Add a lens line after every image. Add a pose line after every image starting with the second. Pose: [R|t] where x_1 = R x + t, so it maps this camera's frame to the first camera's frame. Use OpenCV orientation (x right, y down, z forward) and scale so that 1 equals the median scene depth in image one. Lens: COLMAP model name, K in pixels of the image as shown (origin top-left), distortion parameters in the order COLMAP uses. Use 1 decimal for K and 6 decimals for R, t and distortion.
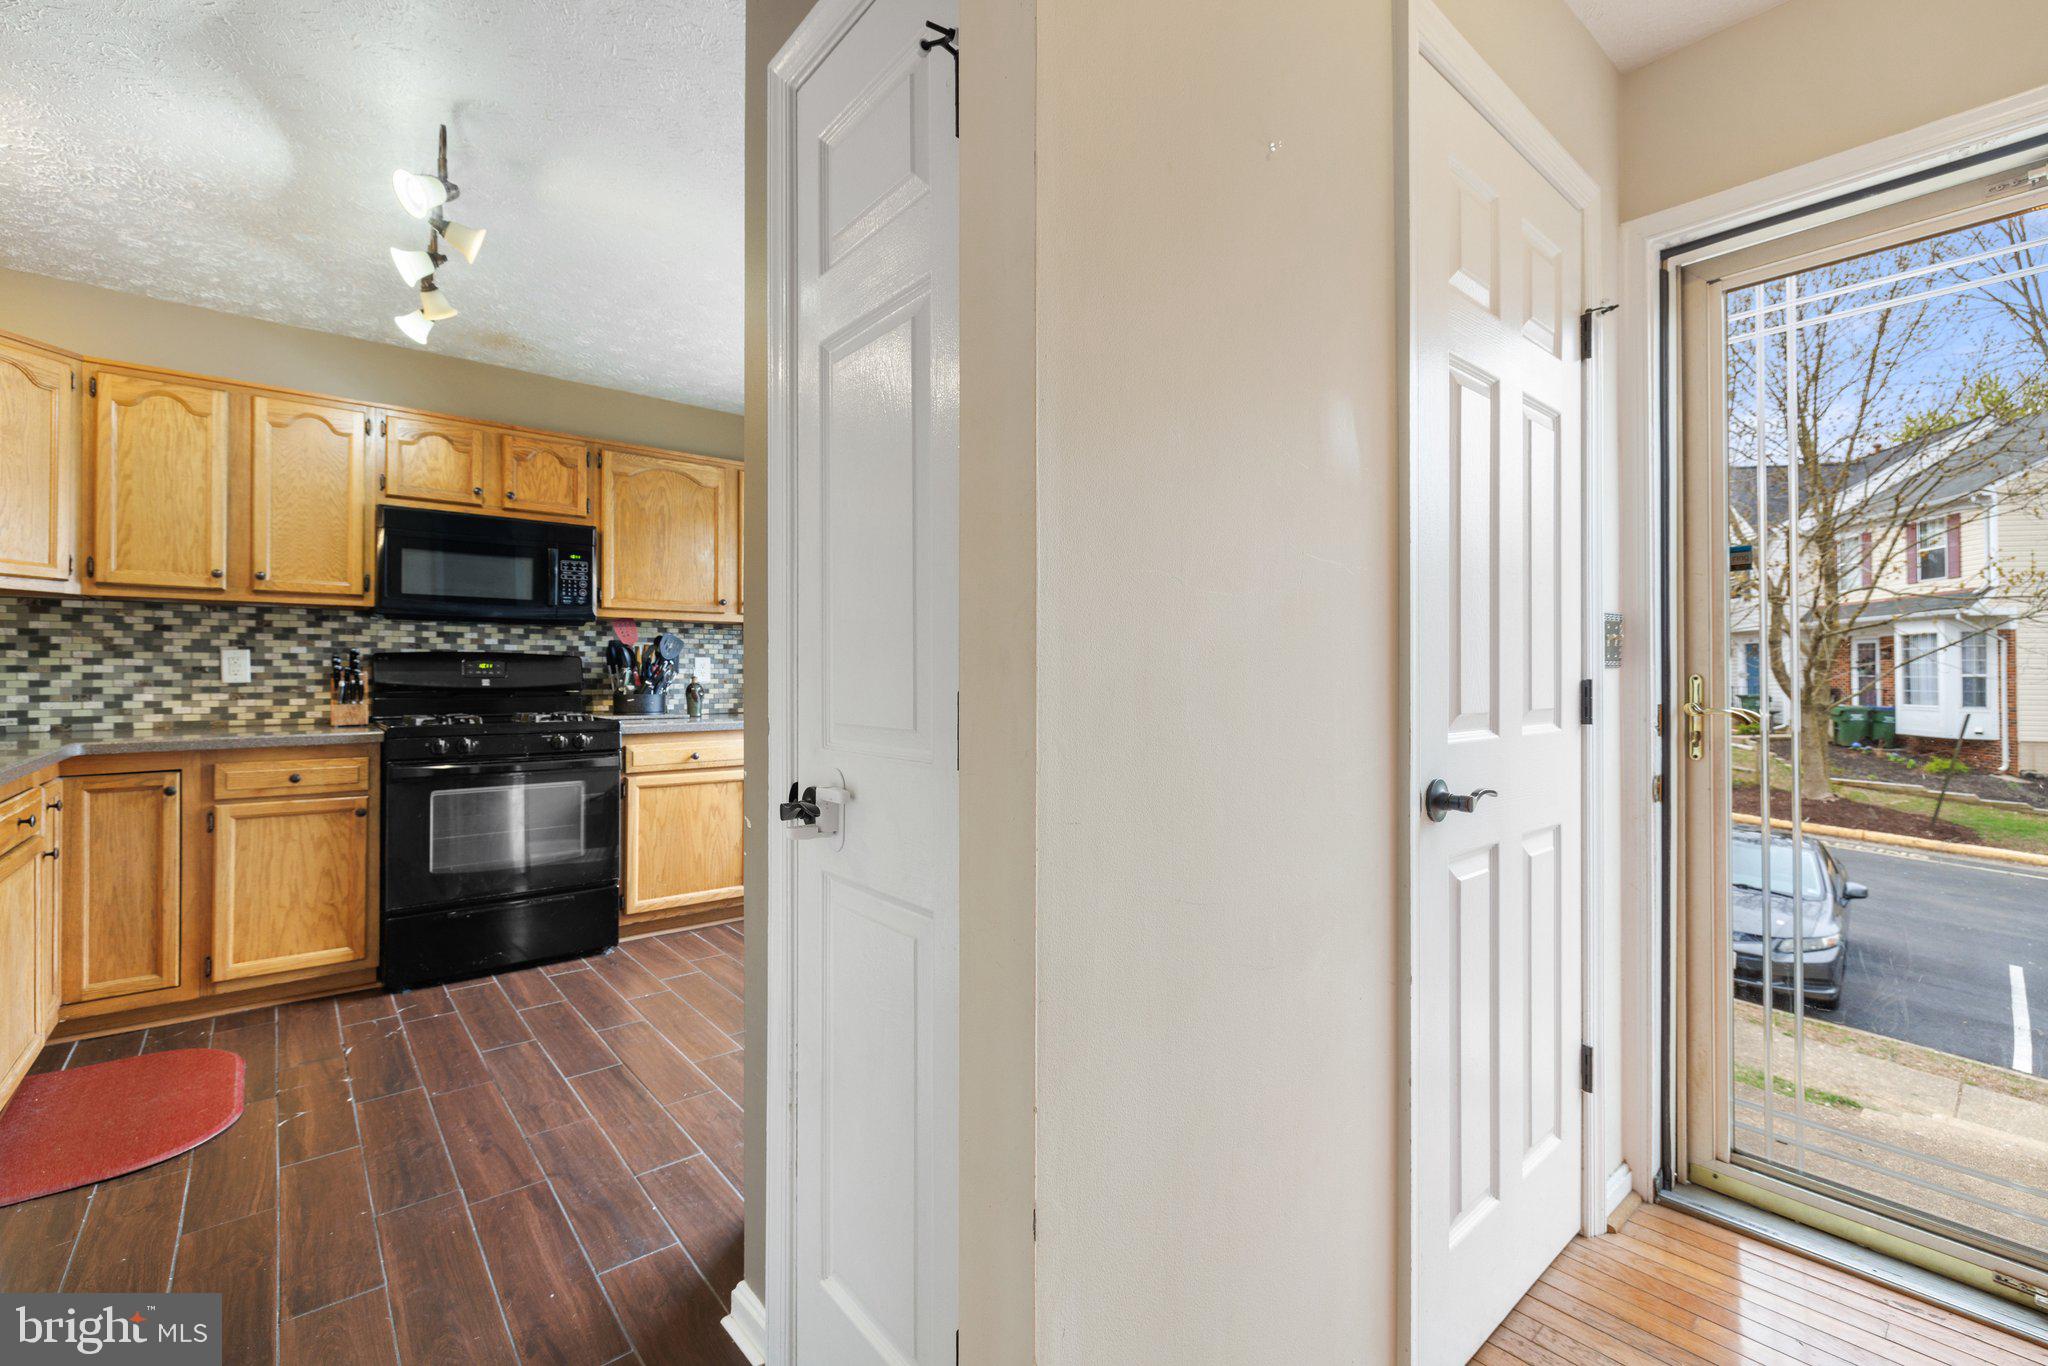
lens RADIAL K [[858.7, 0, 971.3], [0, 858.7, 665.4], [0, 0, 1]] dist [-0.000129, -0.001627]
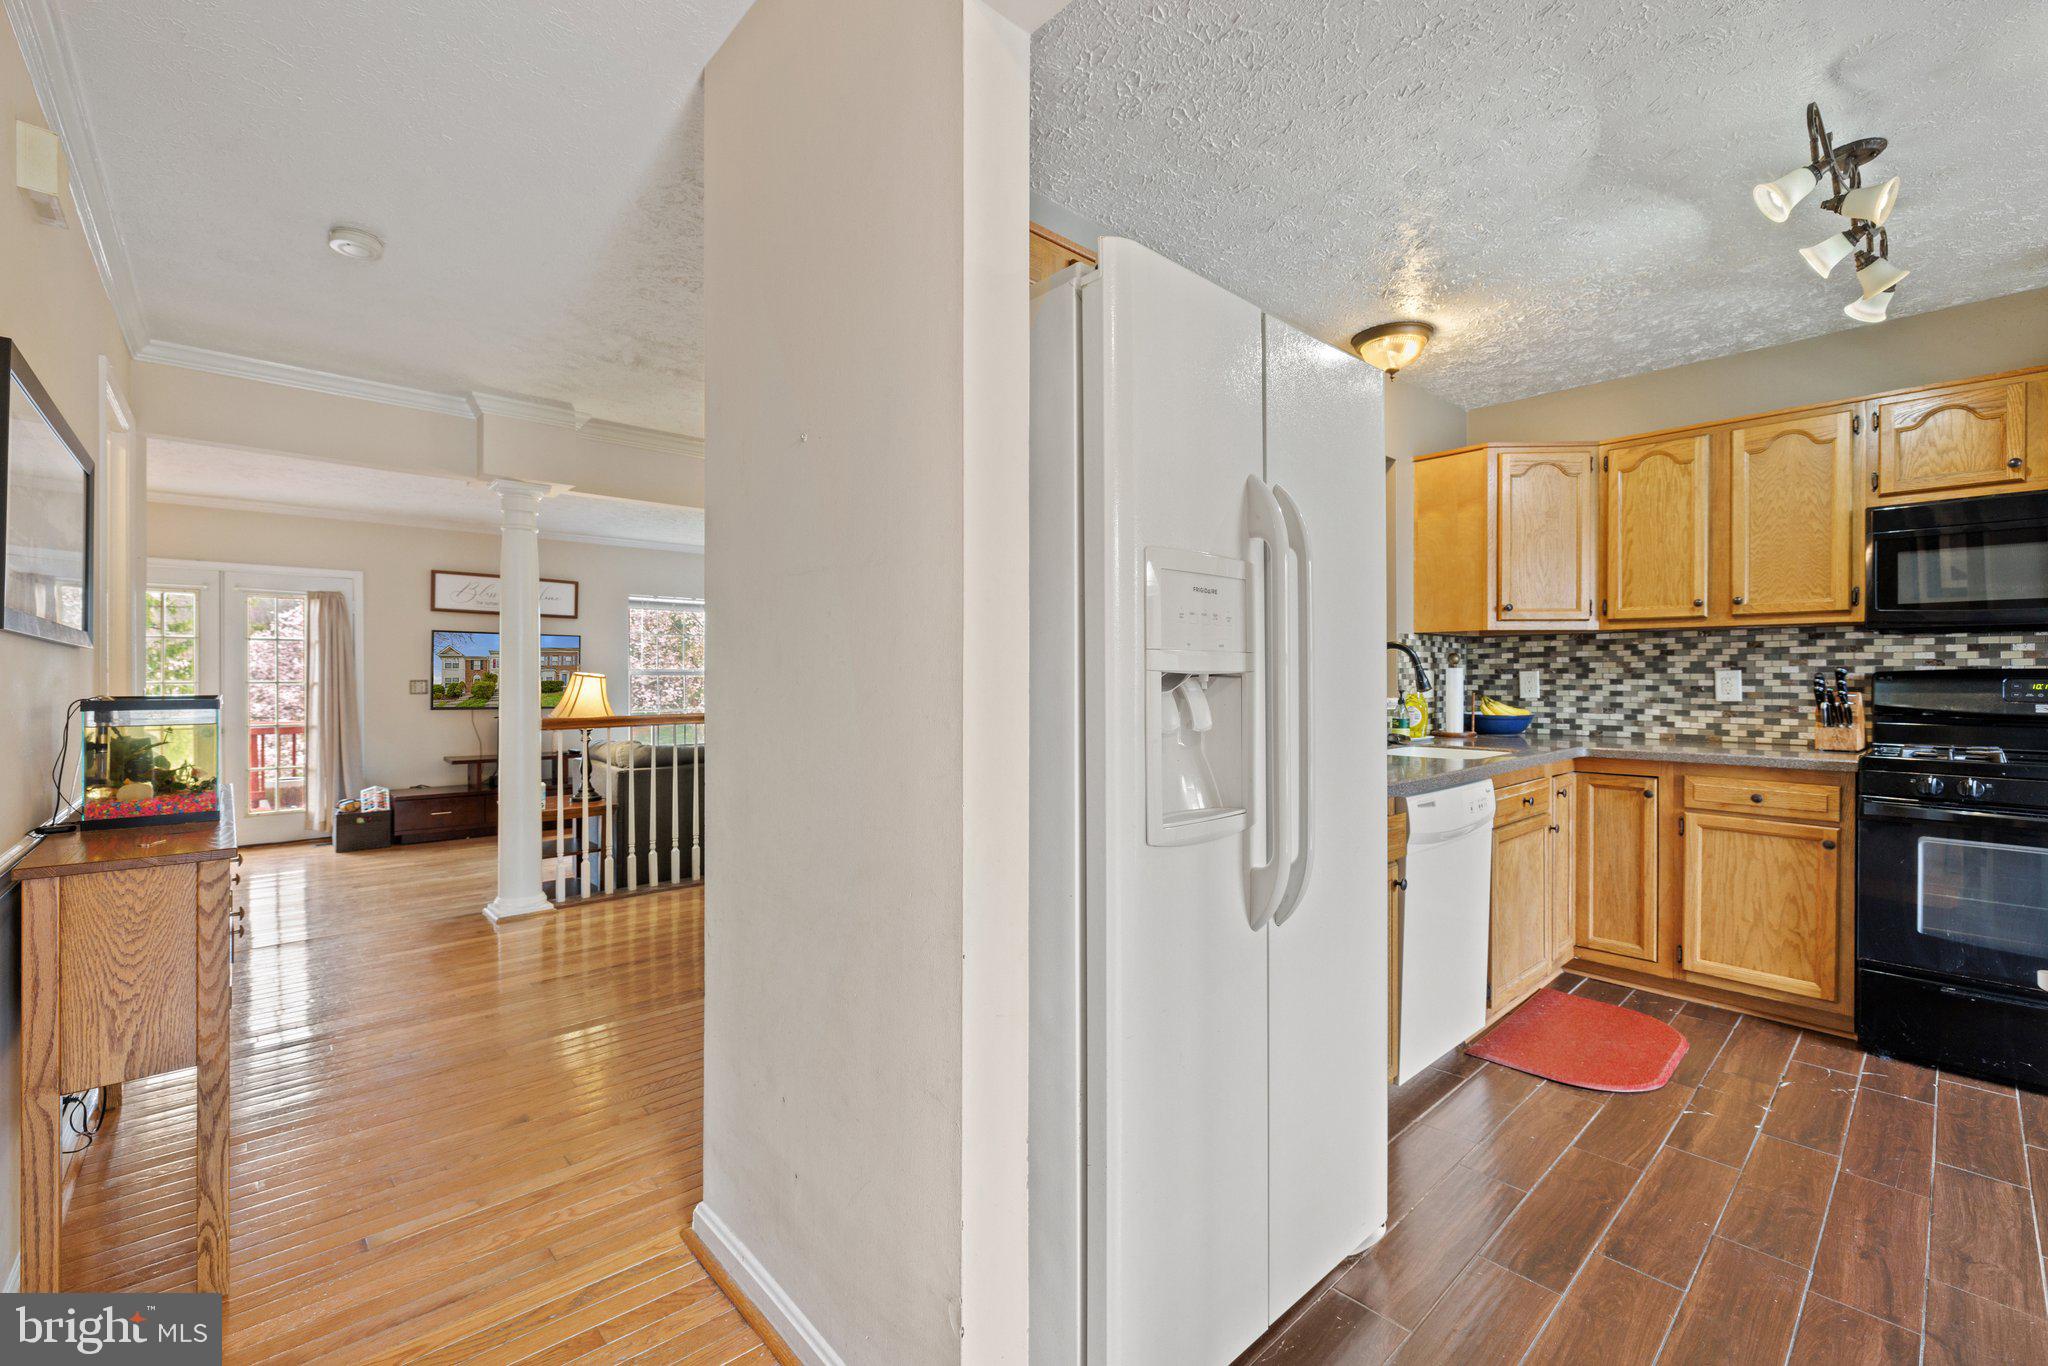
lens RADIAL K [[858.7, 0, 1034.2], [0, 858.7, 681.6], [0, 0, 1]] dist [-0.000129, -0.001627]
pose [[0.067977, 0.006201, -0.997668, 0.159978], [0.007546, 0.999949, 0.006730, -0.019471], [0.997658, -0.007986, 0.067927, 0.071283]]
